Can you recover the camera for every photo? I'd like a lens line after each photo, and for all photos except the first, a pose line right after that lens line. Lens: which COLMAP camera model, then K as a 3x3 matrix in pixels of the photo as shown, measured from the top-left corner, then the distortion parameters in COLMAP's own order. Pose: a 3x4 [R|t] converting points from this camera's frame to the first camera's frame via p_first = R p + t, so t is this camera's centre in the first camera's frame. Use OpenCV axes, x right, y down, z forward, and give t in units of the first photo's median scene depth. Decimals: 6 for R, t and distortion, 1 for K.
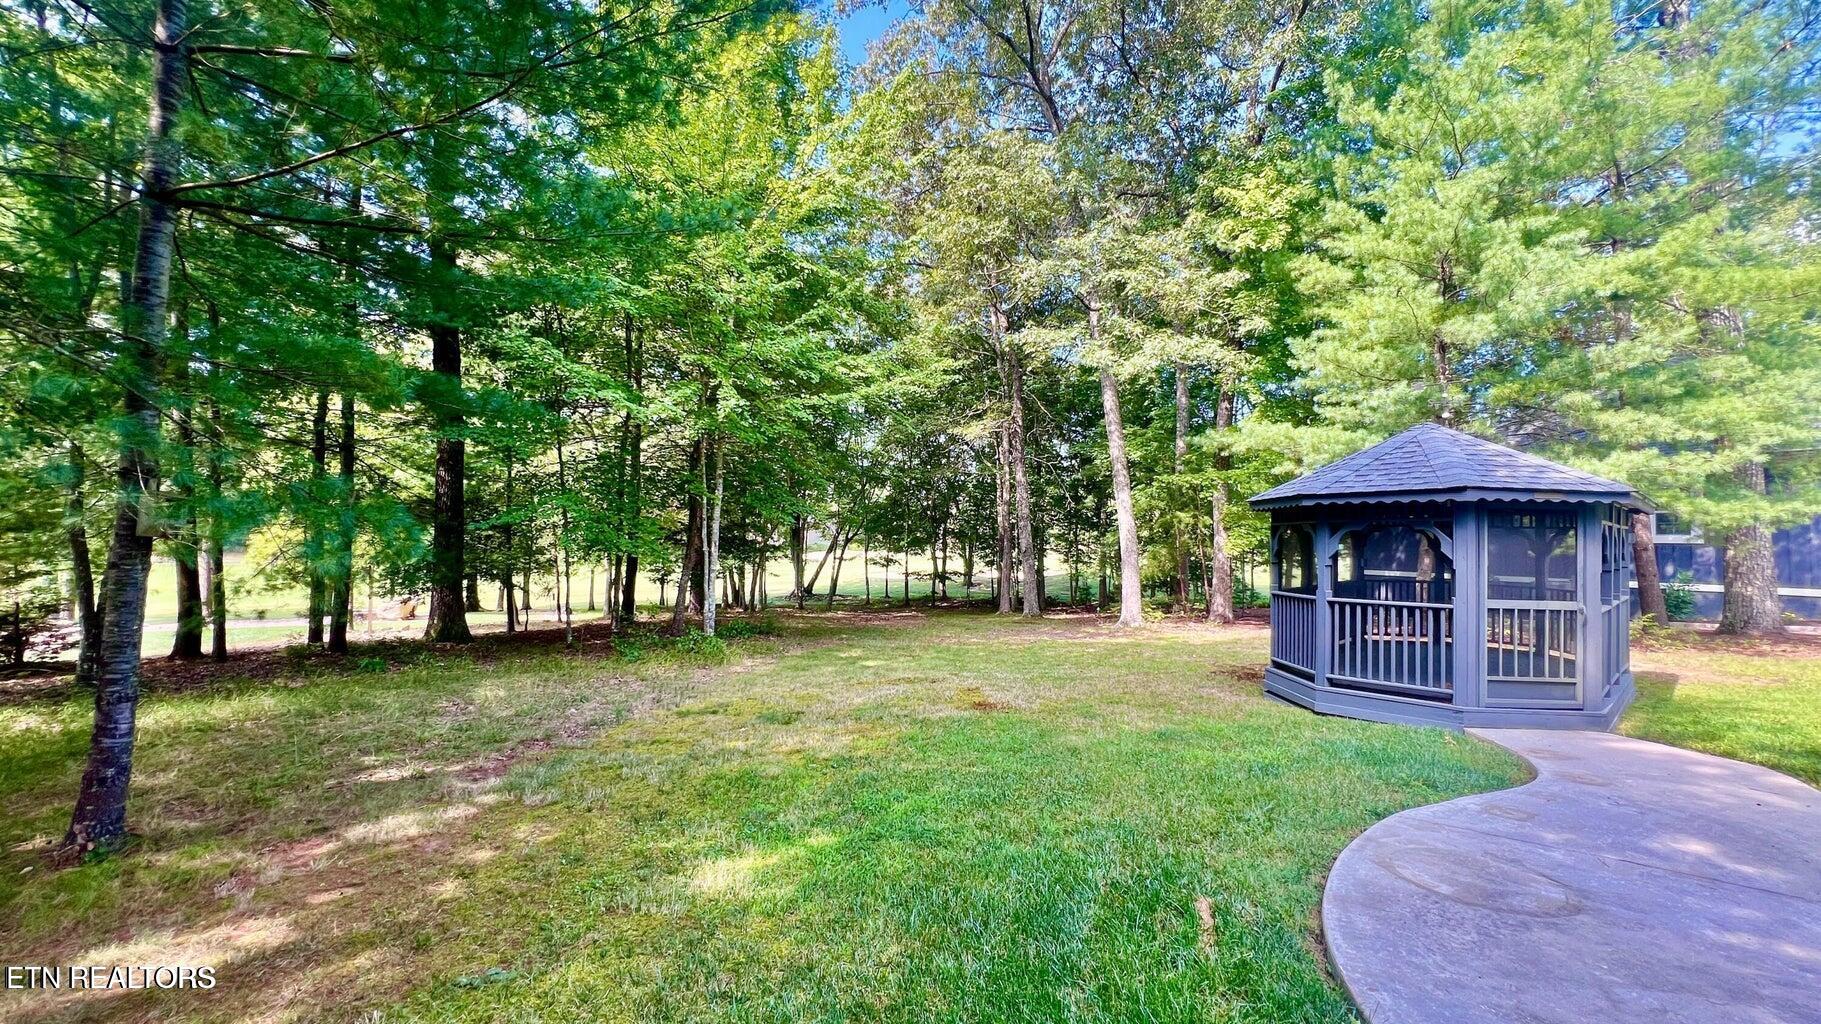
lens RADIAL K [[725.8, 0, 901.3], [0, 725.8, 513.9], [0, 0, 1]] dist [-0.002204, 0.000494]
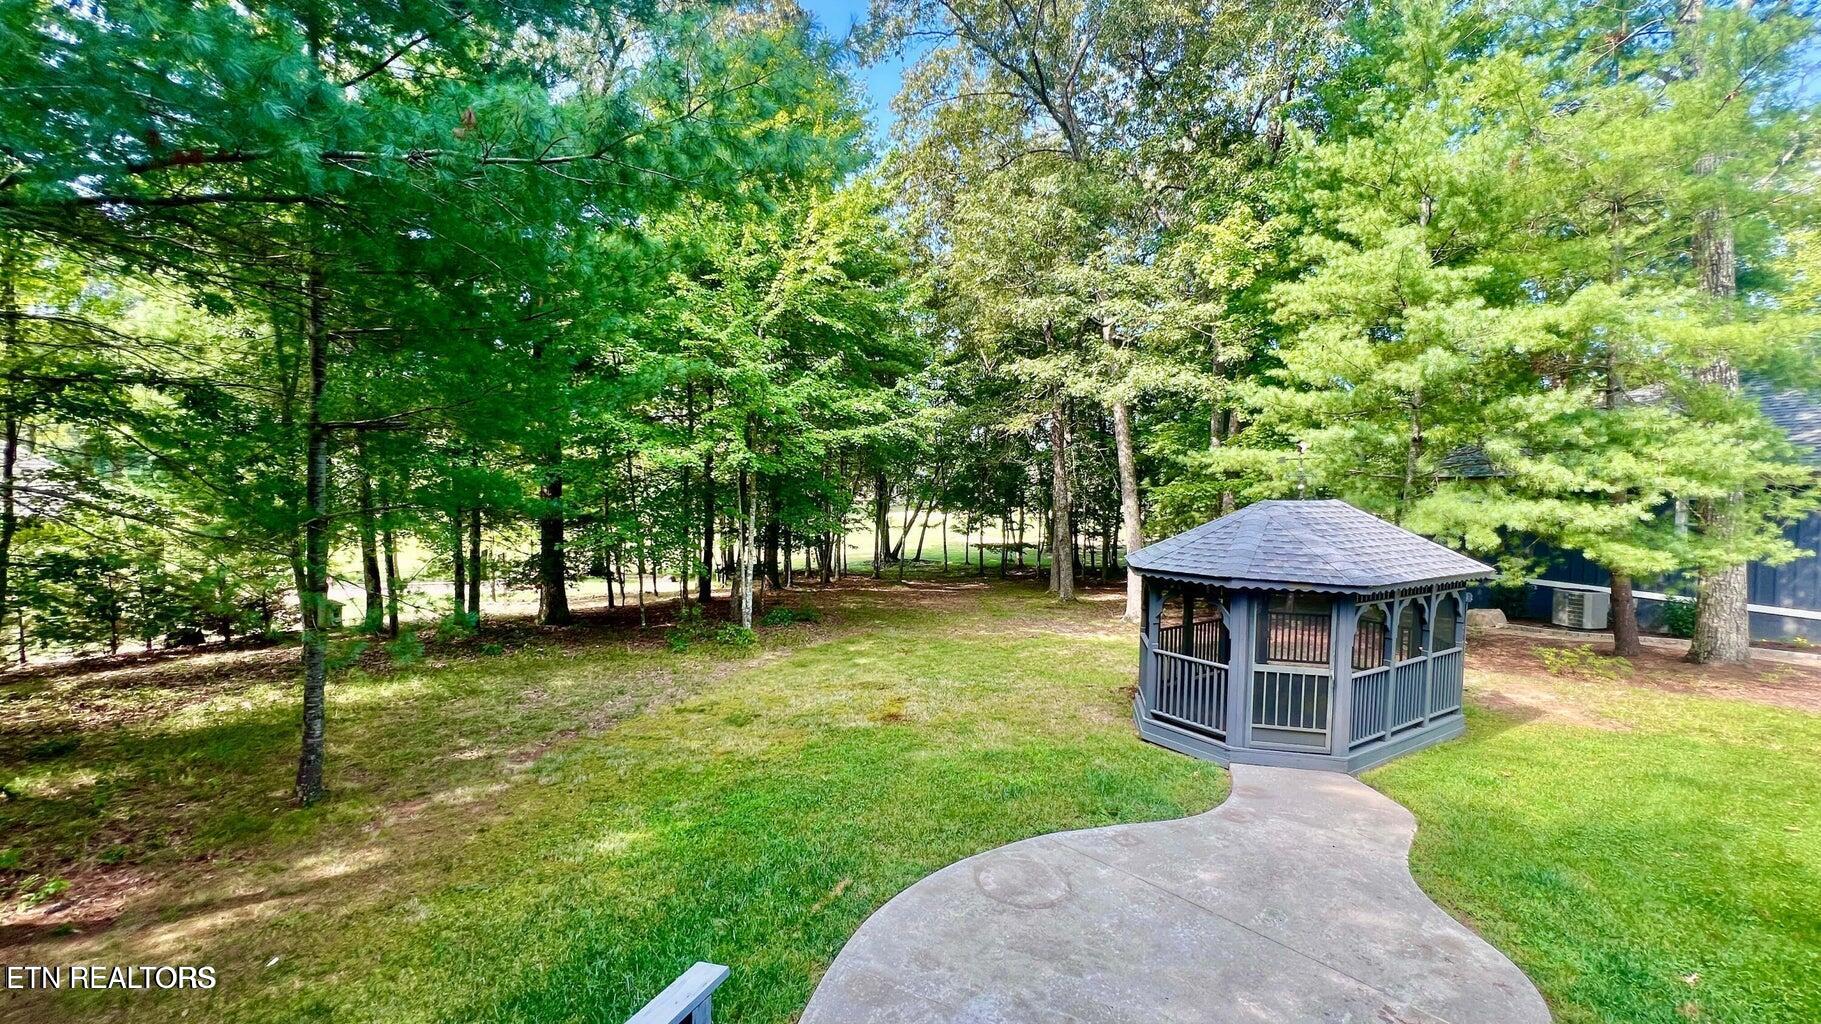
lens RADIAL K [[725.8, 0, 901.4], [0, 725.8, 508.2], [0, 0, 1]] dist [-0.002204, 0.000494]
pose [[0.987193, 0.004791, -0.159457, 0.229179], [0.005254, 0.998030, 0.062512, -0.132309], [0.159442, -0.062549, 0.985224, -0.180687]]
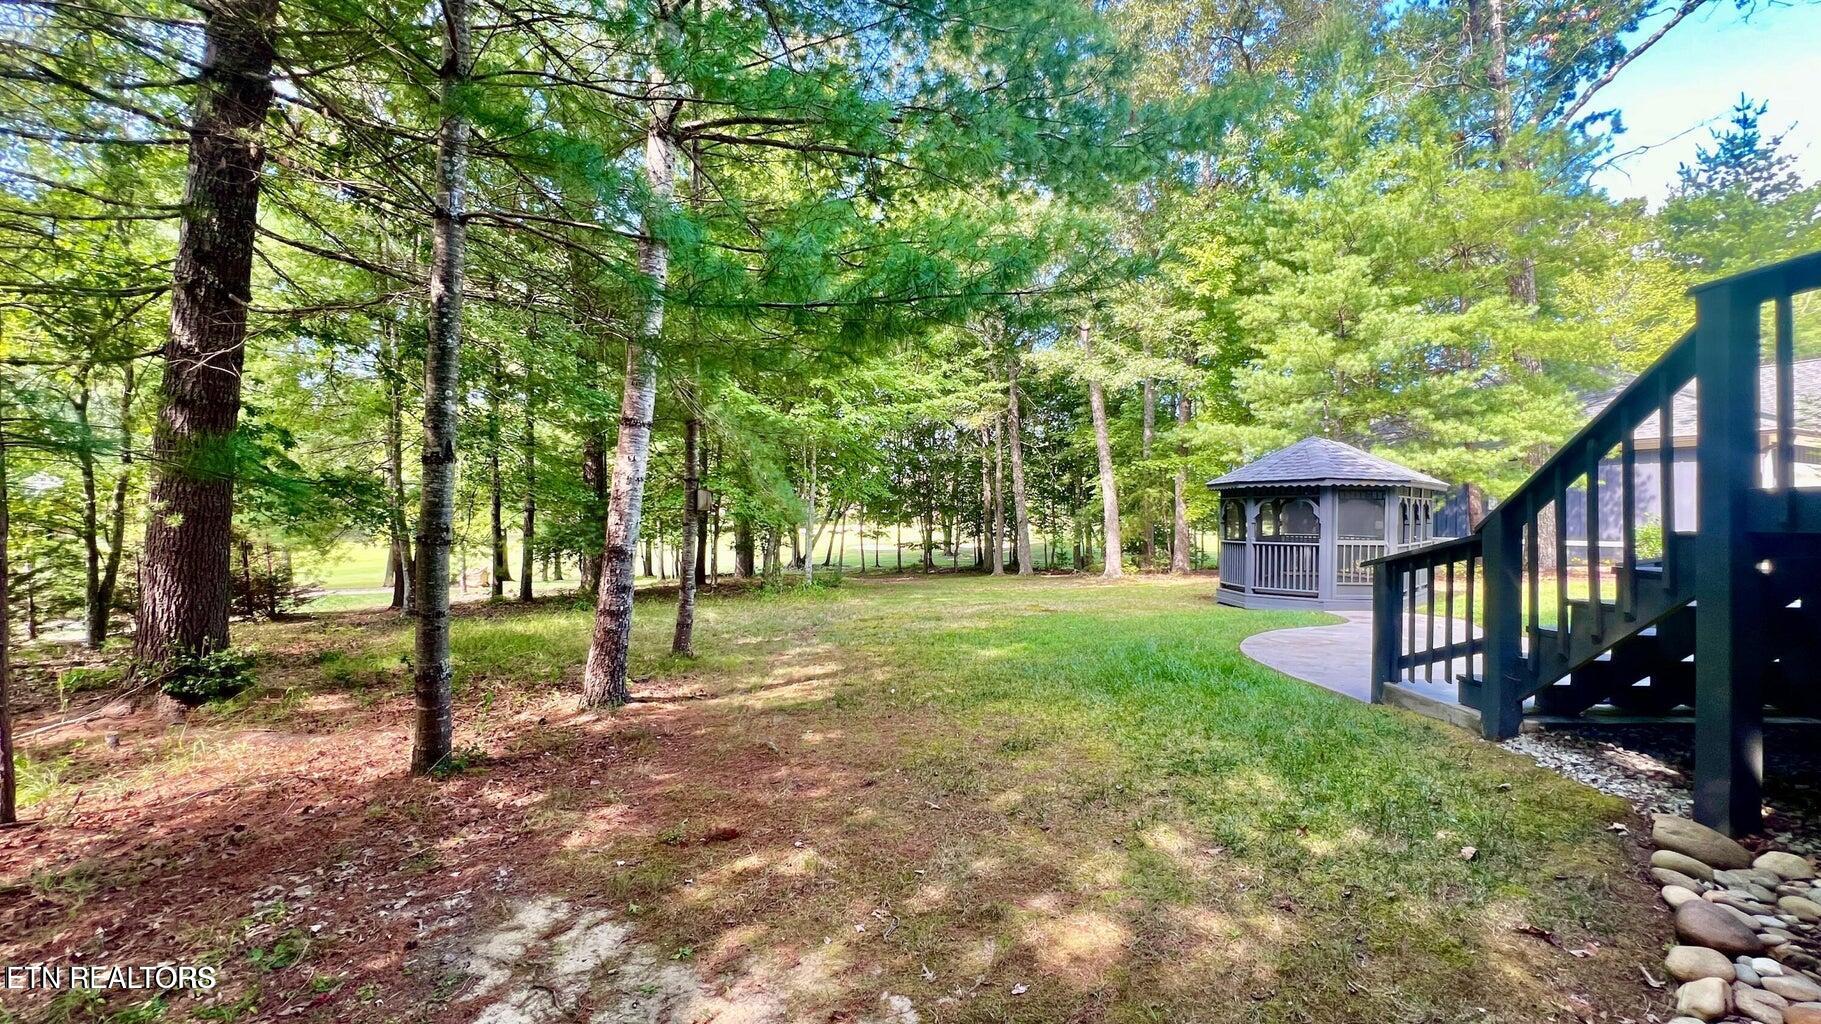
lens RADIAL K [[725.8, 0, 898.6], [0, 725.8, 512.4], [0, 0, 1]] dist [-0.002204, 0.000494]
pose [[0.998354, -0.009669, 0.056532, -0.215847], [0.007820, 0.999430, 0.032843, -0.010229], [-0.056817, -0.032346, 0.997860, -0.415715]]
